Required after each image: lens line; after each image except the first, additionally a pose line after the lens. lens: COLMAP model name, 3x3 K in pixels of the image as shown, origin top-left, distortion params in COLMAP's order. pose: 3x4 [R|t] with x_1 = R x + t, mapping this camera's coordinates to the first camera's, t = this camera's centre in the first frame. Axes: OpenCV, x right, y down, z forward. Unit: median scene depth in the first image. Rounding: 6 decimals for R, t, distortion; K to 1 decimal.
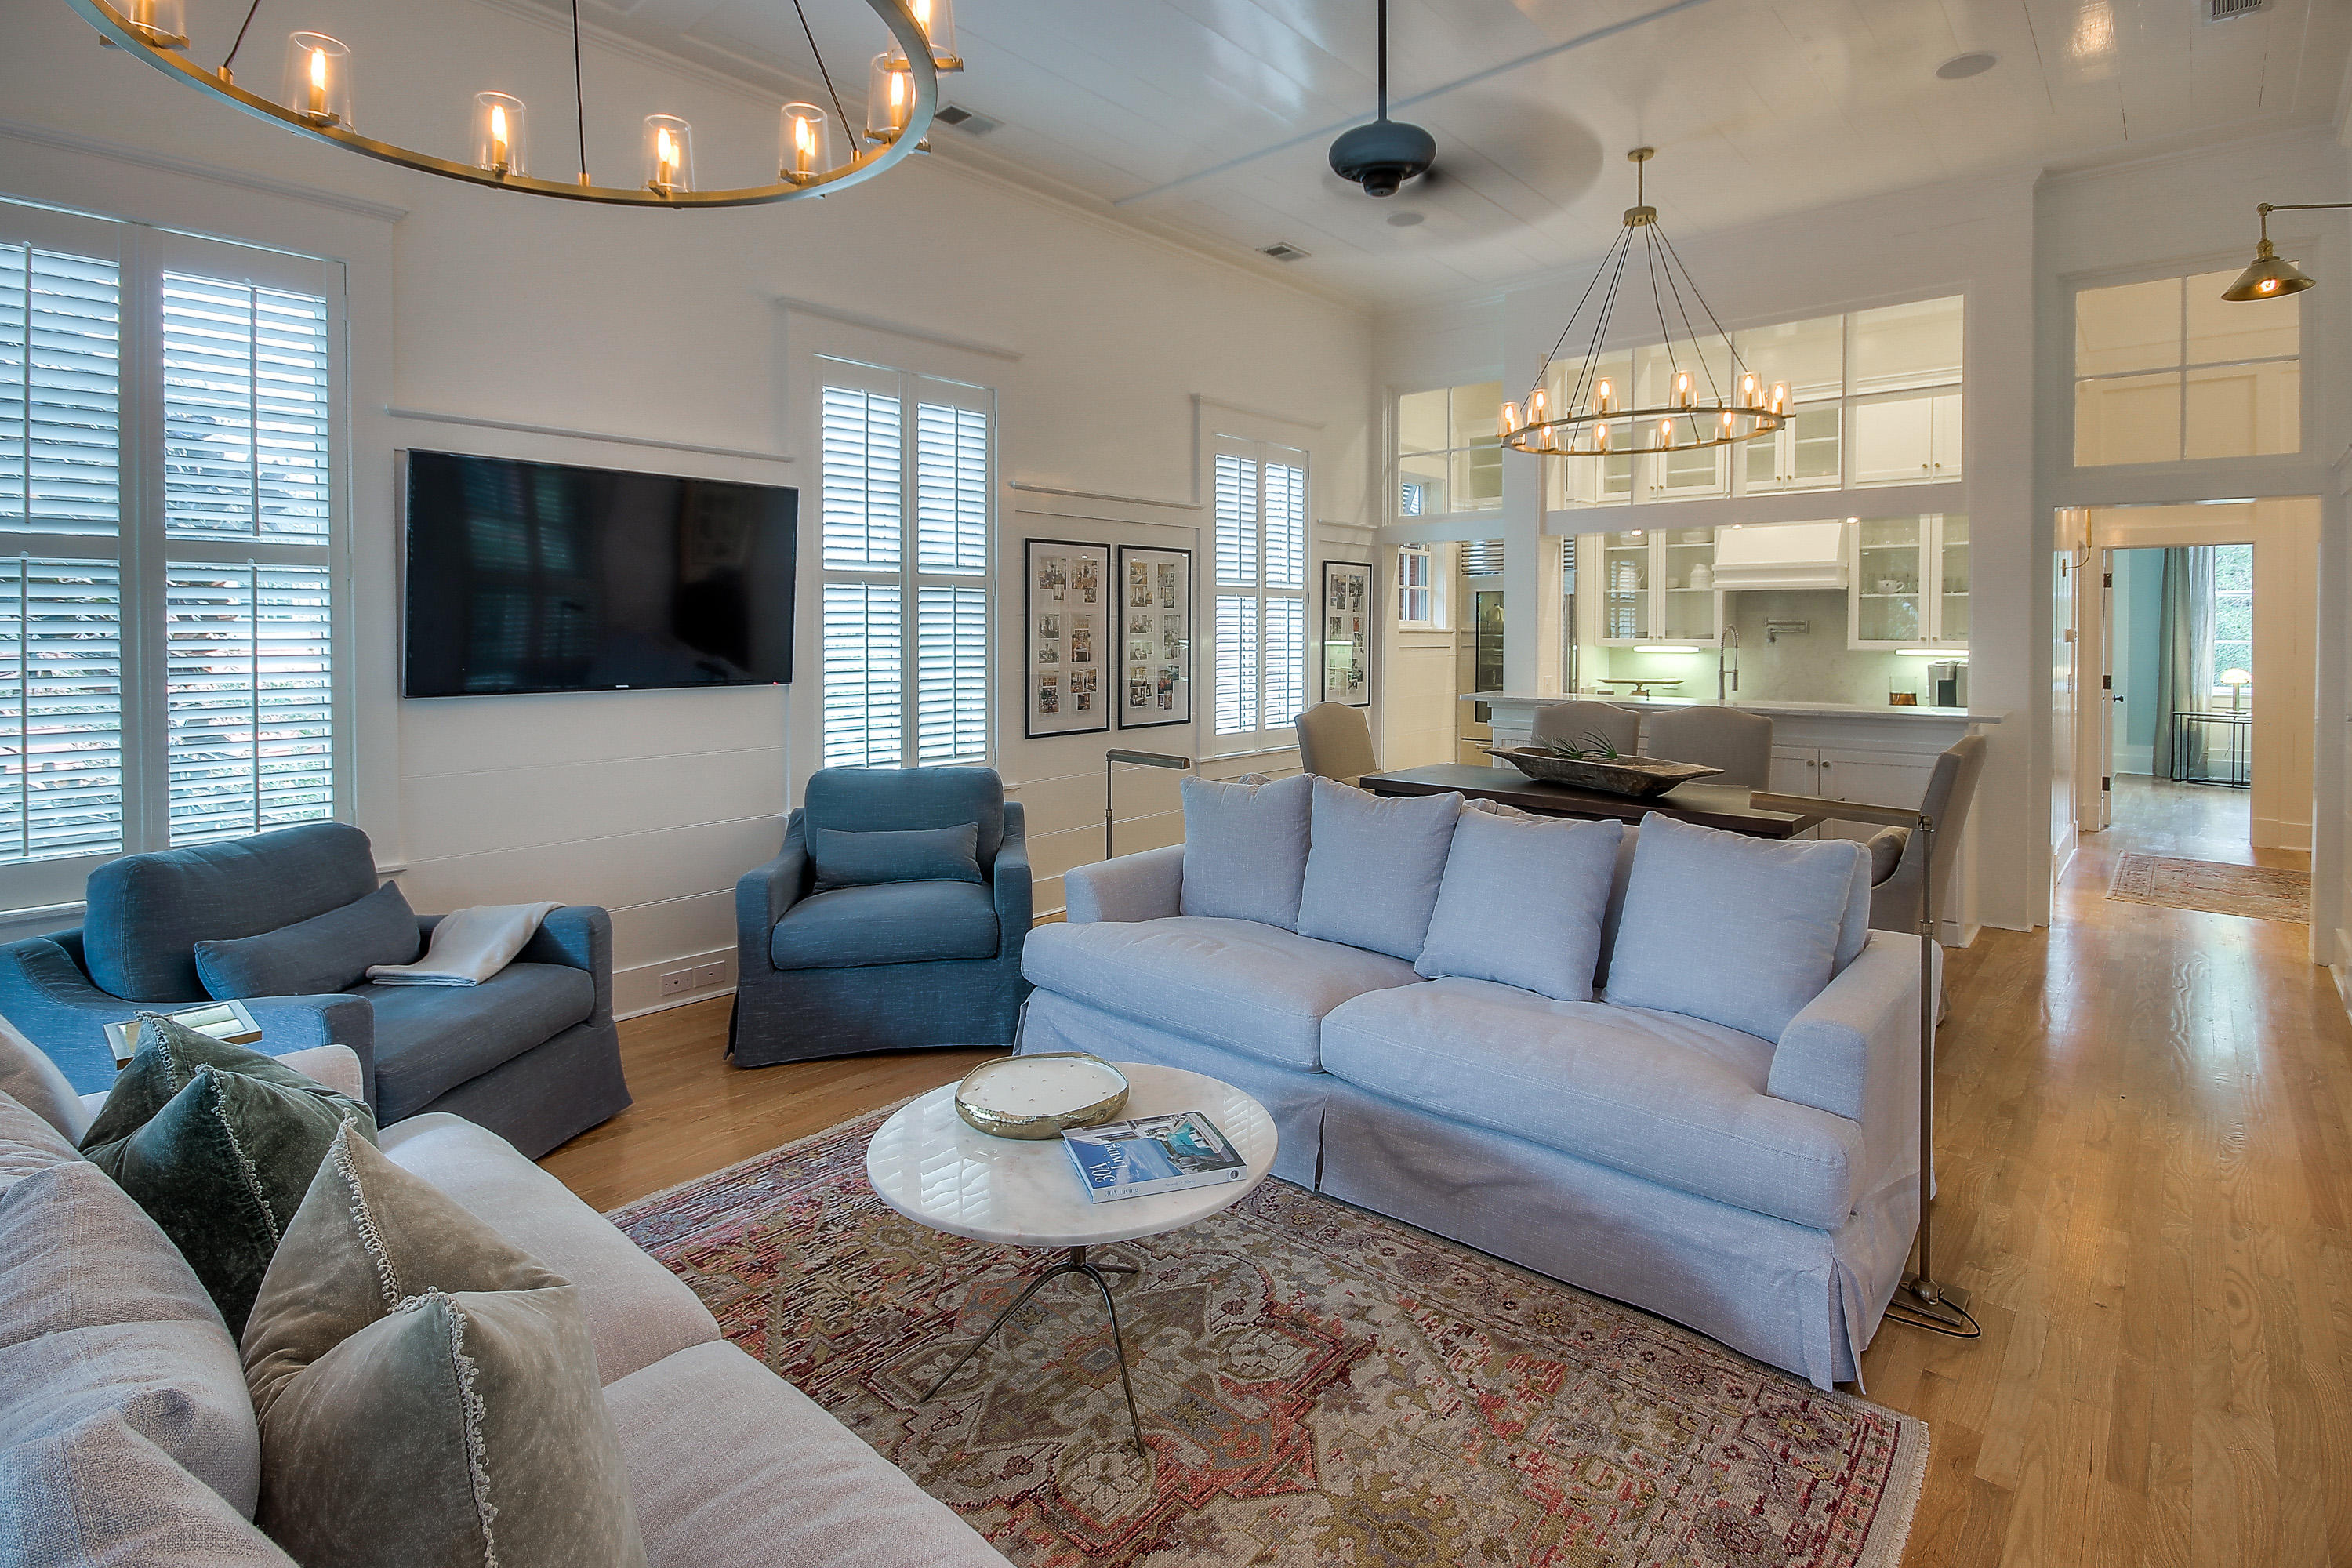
lens RADIAL K [[1143.0, 0, 1185.7], [0, 1143.0, 651.7], [0, 0, 1]] dist [-0.003645, -0.000900]
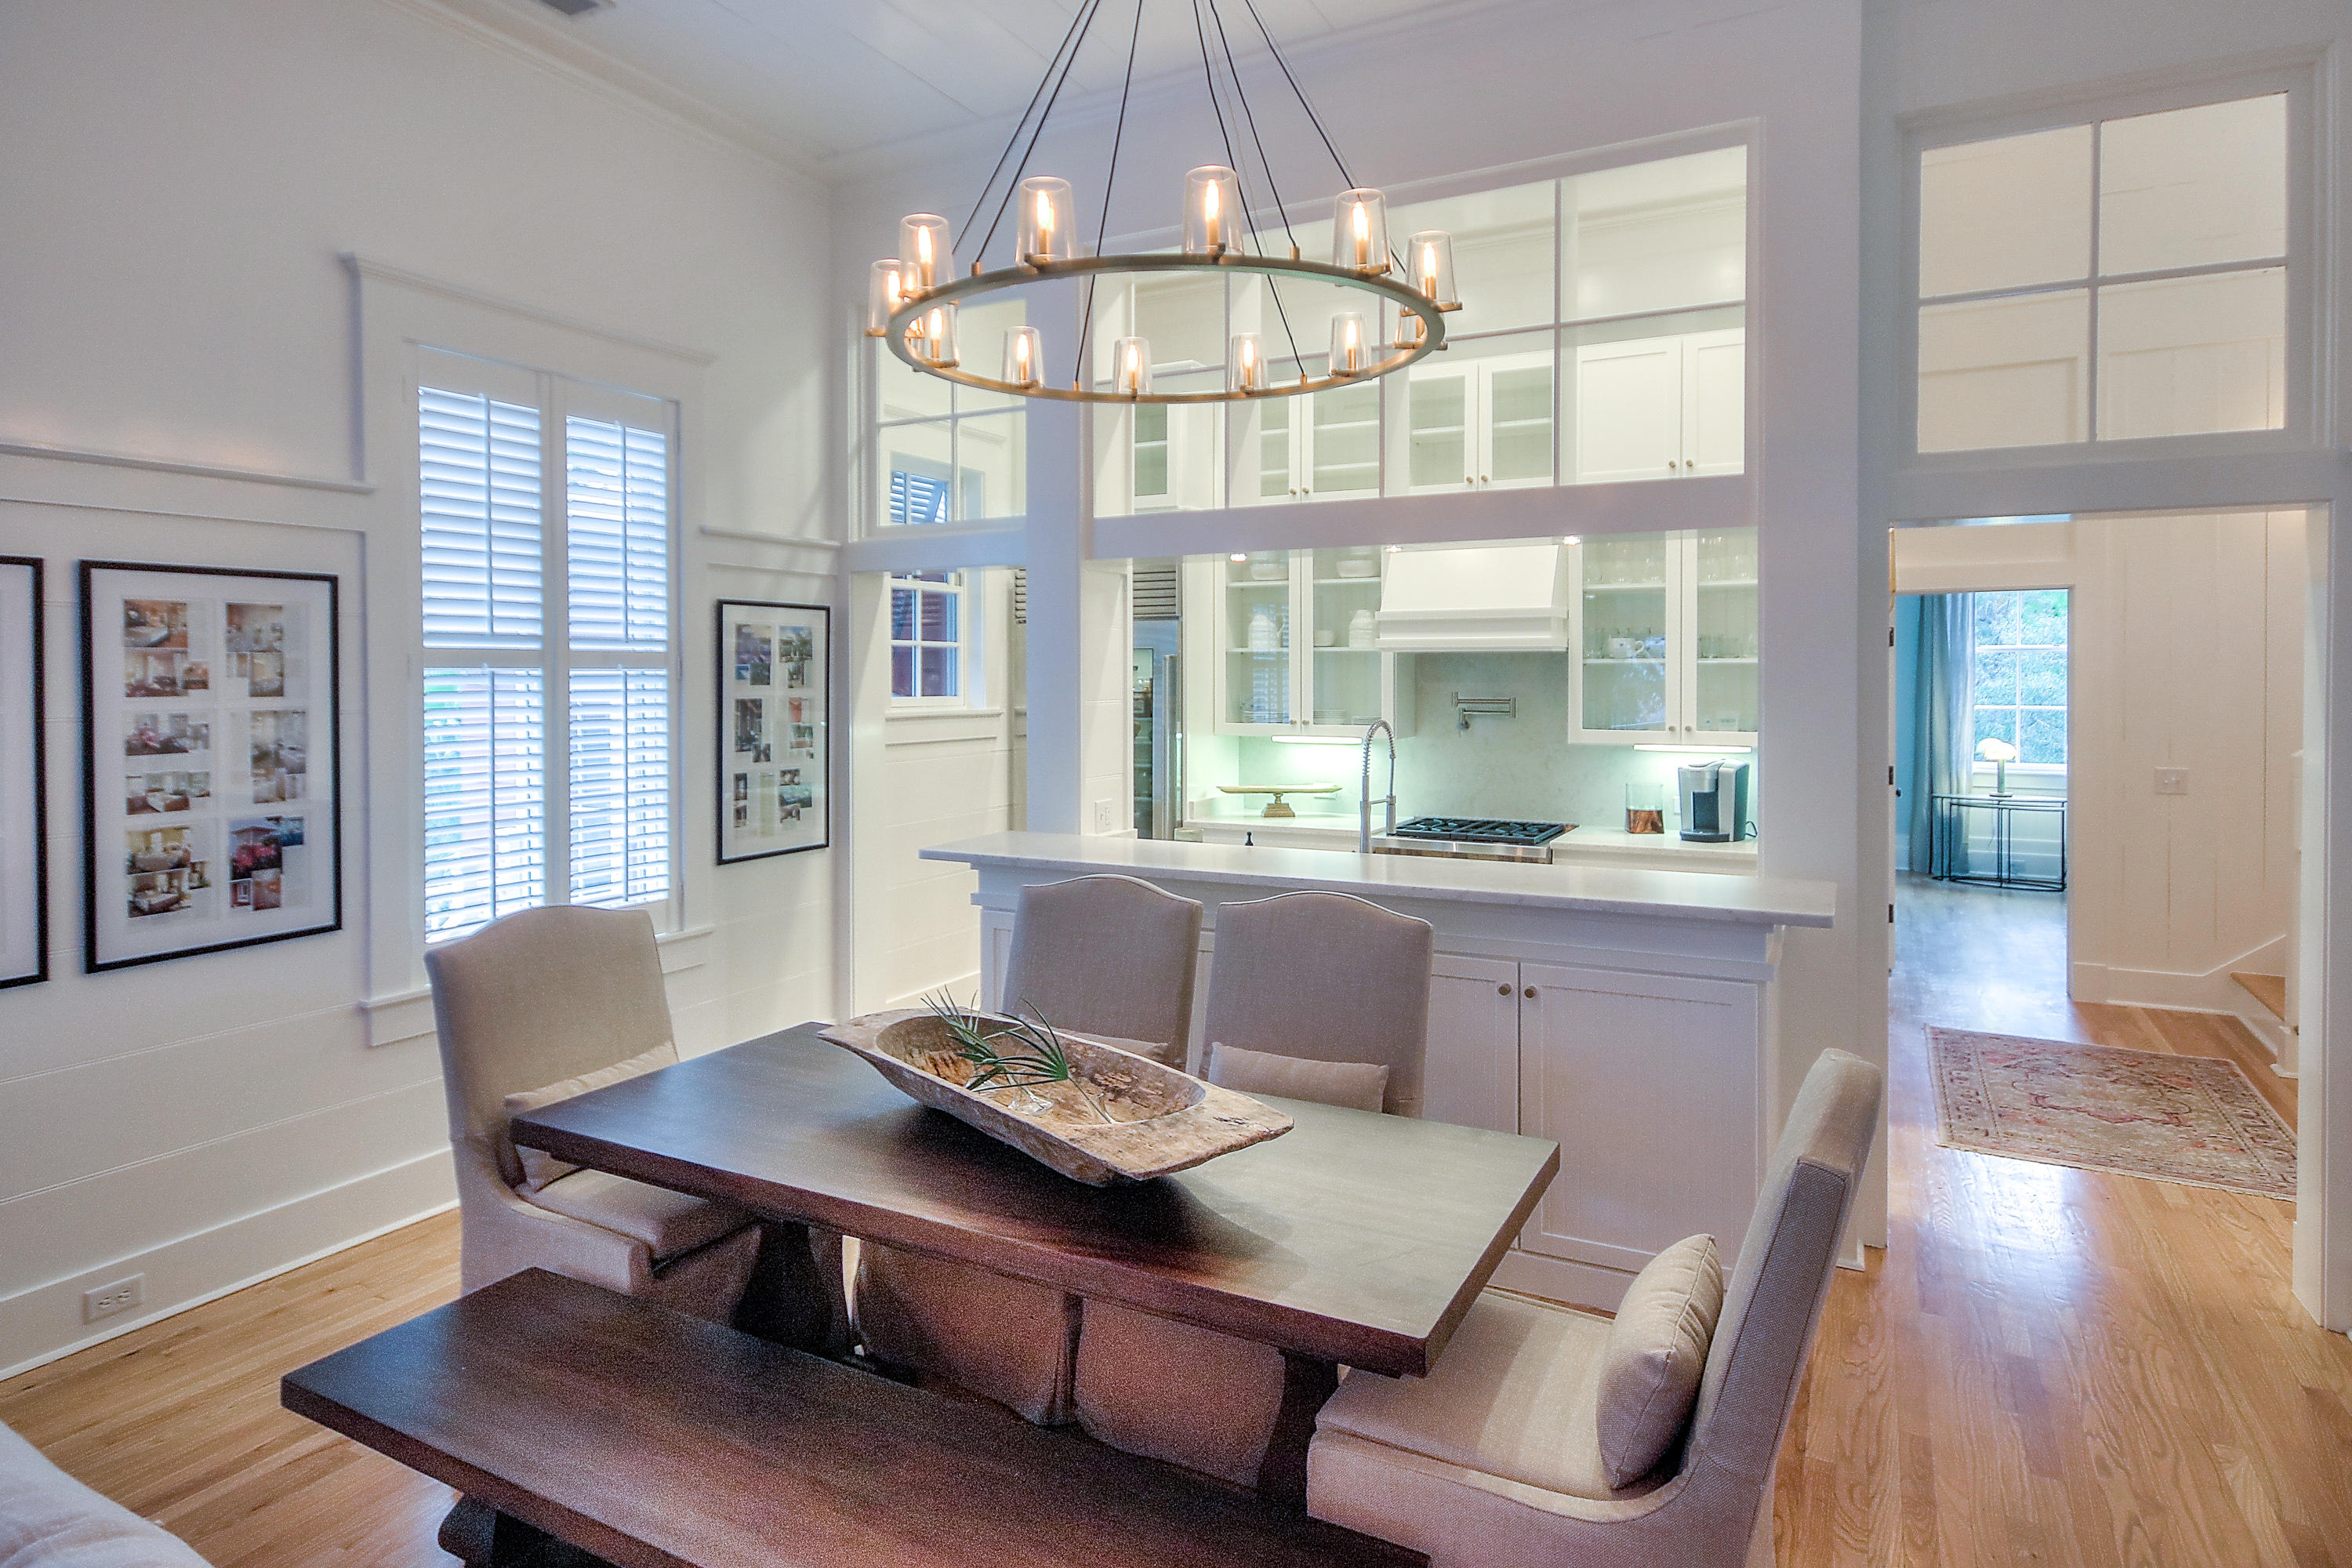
lens RADIAL K [[1302.5, 0, 1164.2], [0, 1302.5, 698.7], [0, 0, 1]] dist [0.004294, 0.001152]
pose [[0.975591, -0.006000, 0.219515, 0.214128], [0.006345, 0.999979, -0.000865, -0.032149], [-0.219505, 0.002237, 0.975609, 0.362285]]
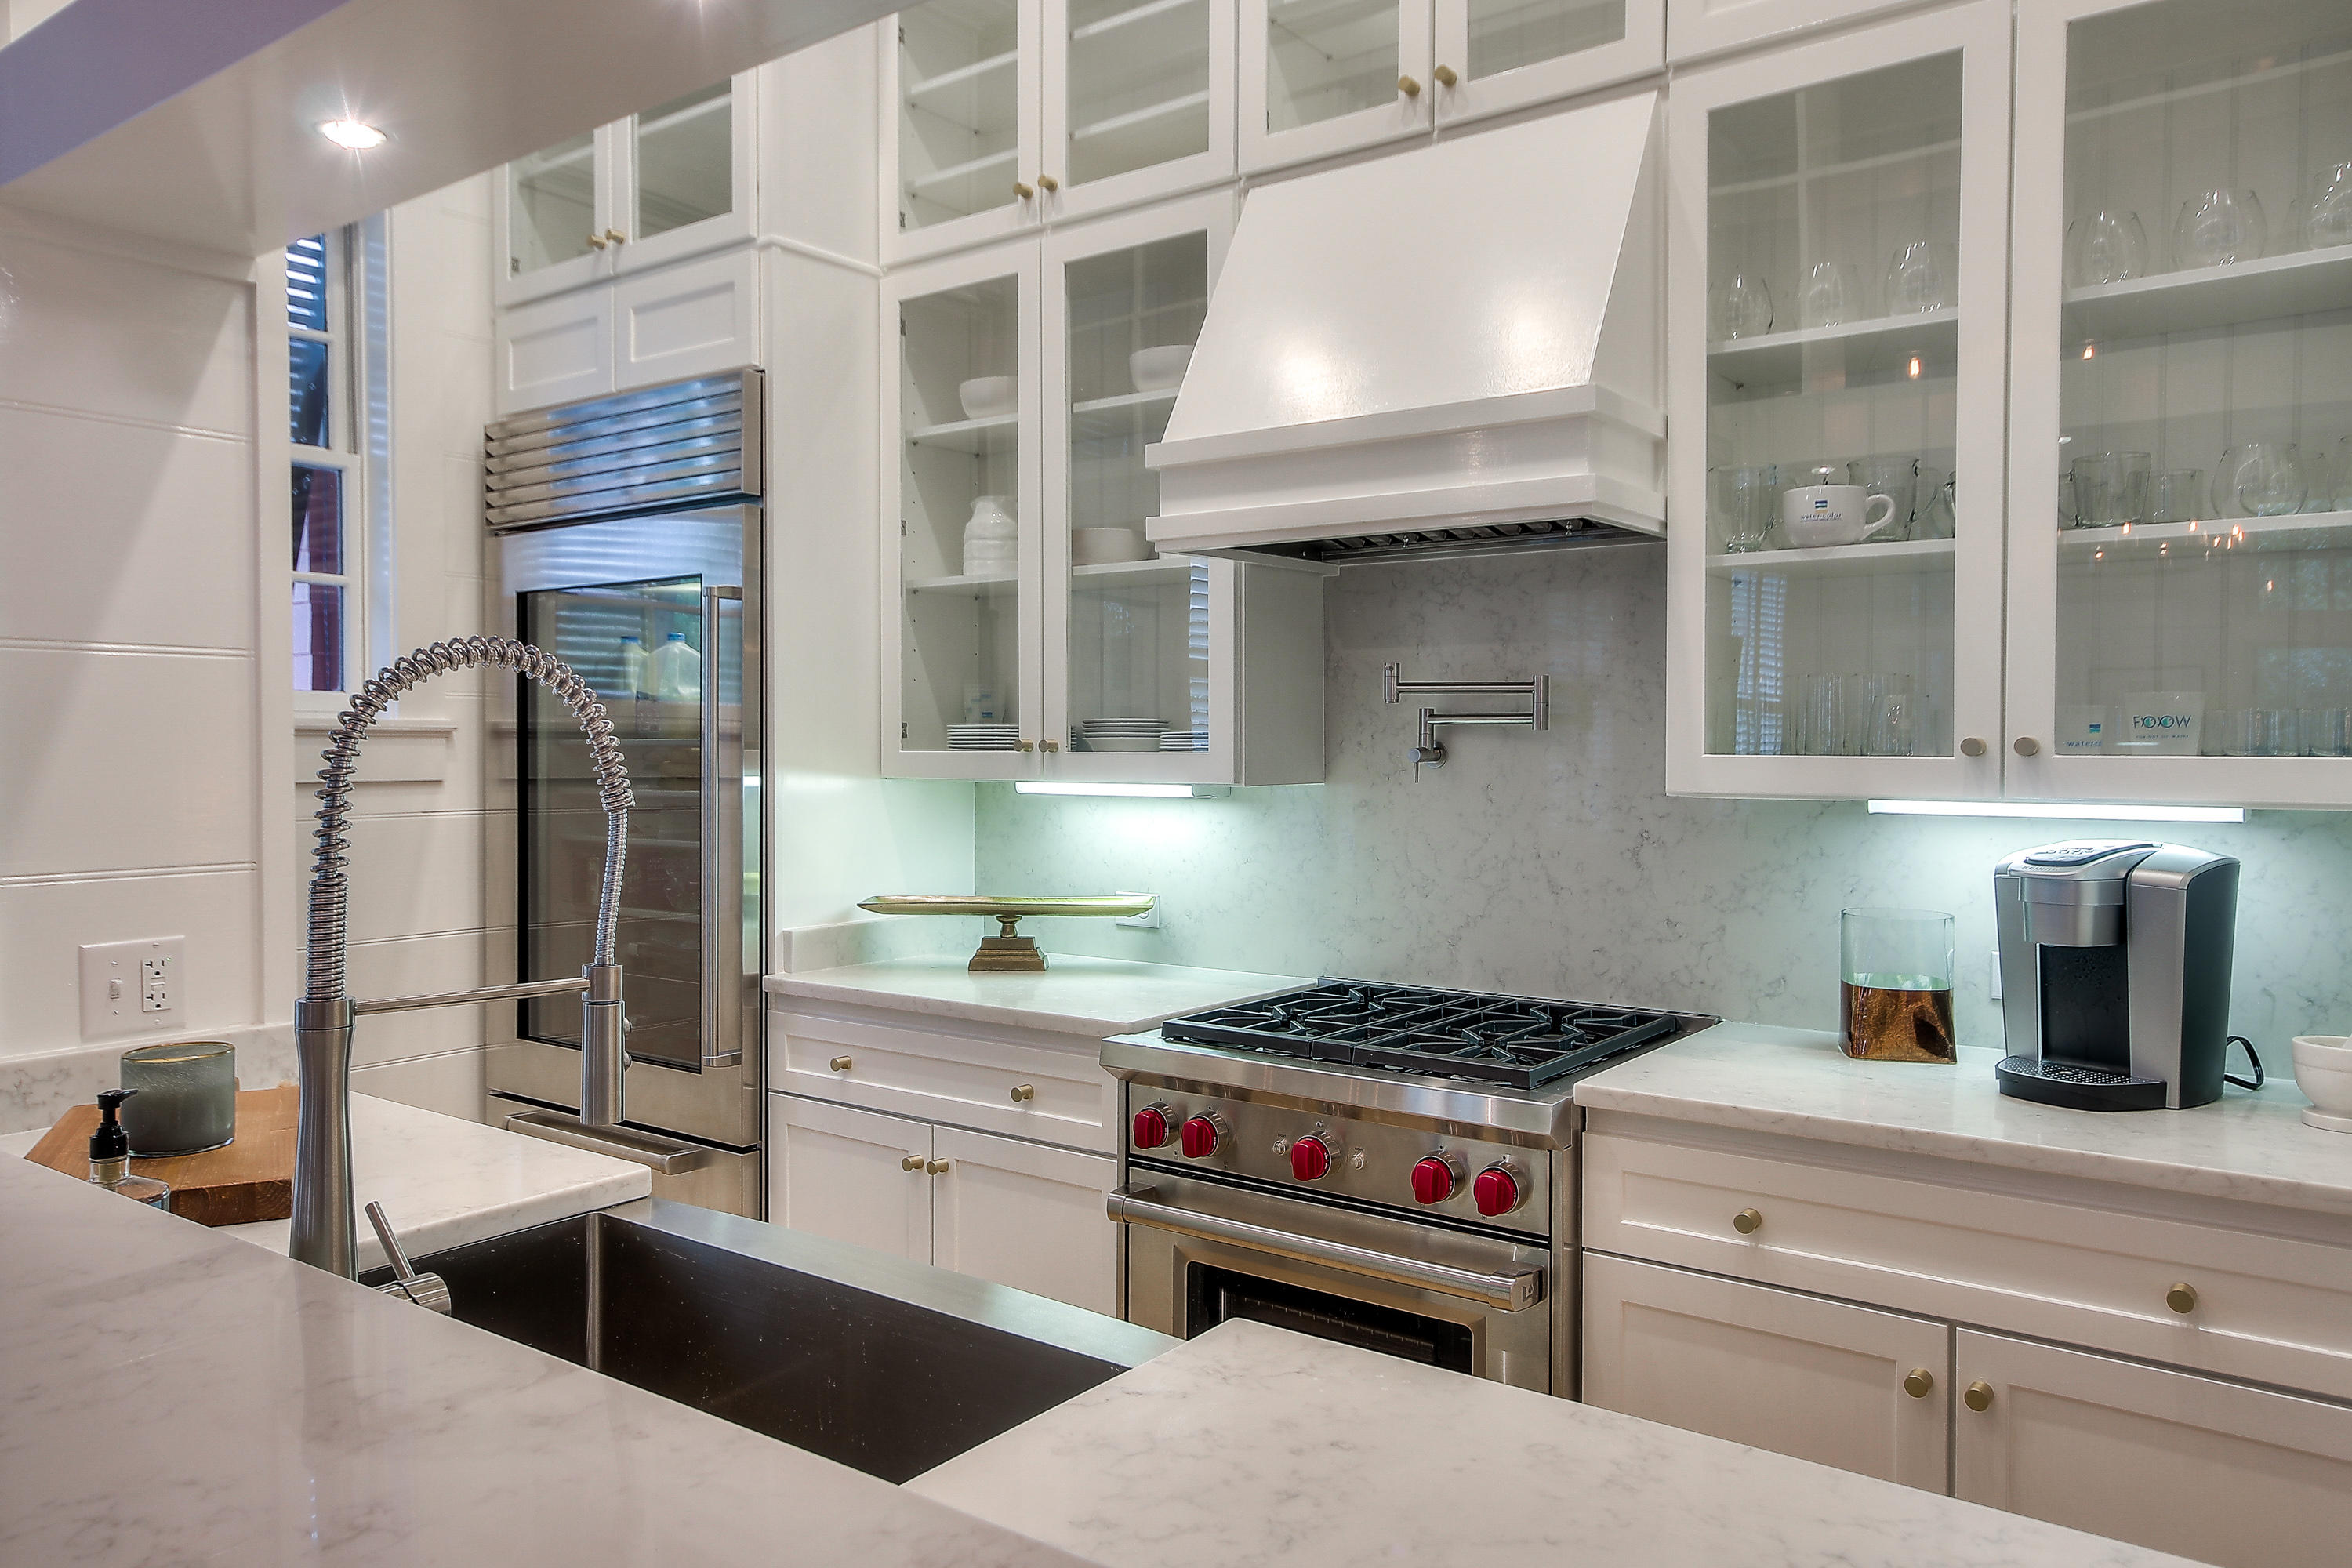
lens RADIAL K [[1531.3, 0, 1176.0], [0, 1531.3, 784.0], [0, 0, 1]] dist [0.006740, 0.002363]
pose [[0.998471, -0.005426, 0.055006, 0.525333], [0.005009, 0.999958, 0.007720, -0.007739], [-0.055046, -0.007433, 0.998456, 0.787689]]
